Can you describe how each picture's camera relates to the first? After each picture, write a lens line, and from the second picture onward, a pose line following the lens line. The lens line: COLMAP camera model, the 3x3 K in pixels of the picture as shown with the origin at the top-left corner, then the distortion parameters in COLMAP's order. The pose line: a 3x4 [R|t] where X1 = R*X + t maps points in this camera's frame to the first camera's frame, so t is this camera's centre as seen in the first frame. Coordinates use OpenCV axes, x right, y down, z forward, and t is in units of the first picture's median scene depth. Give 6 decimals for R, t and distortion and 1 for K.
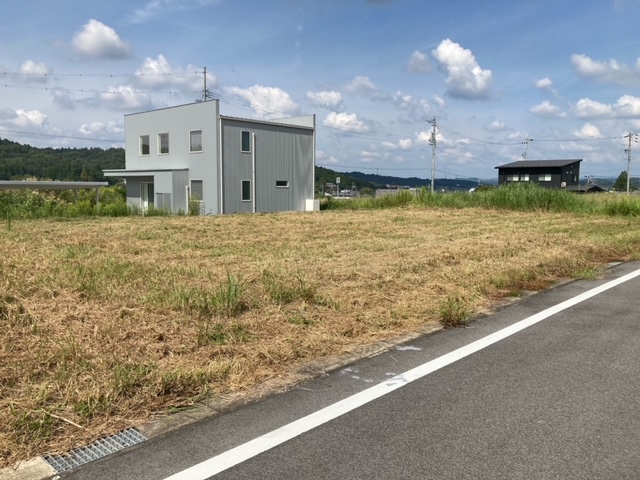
lens RADIAL K [[527.4, 0, 320.0], [0, 527.4, 240.0], [0, 0, 1]] dist [0.005636, 0.006830]
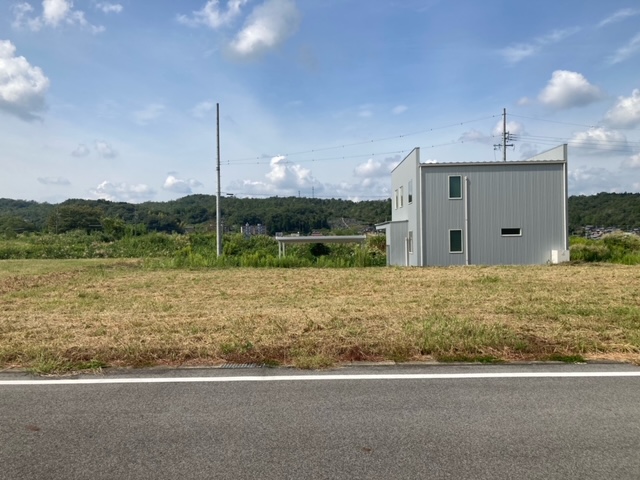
lens RADIAL K [[527.4, 0, 320.0], [0, 527.4, 240.0], [0, 0, 1]] dist [0.005636, 0.006830]
pose [[0.664482, -0.019695, -0.747045, 0.339055], [-0.049159, 0.996335, -0.069993, -0.018703], [0.745685, 0.083233, 0.661079, 0.207026]]
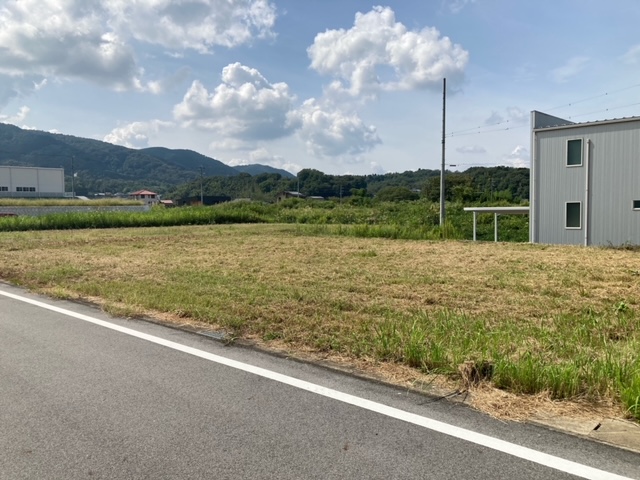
lens RADIAL K [[527.4, 0, 320.0], [0, 527.4, 240.0], [0, 0, 1]] dist [0.005636, 0.006830]
pose [[-0.004730, 0.045476, -0.998954, 0.573150], [-0.085150, 0.995319, 0.045713, -0.054809], [0.996357, 0.085277, -0.000836, 0.566509]]
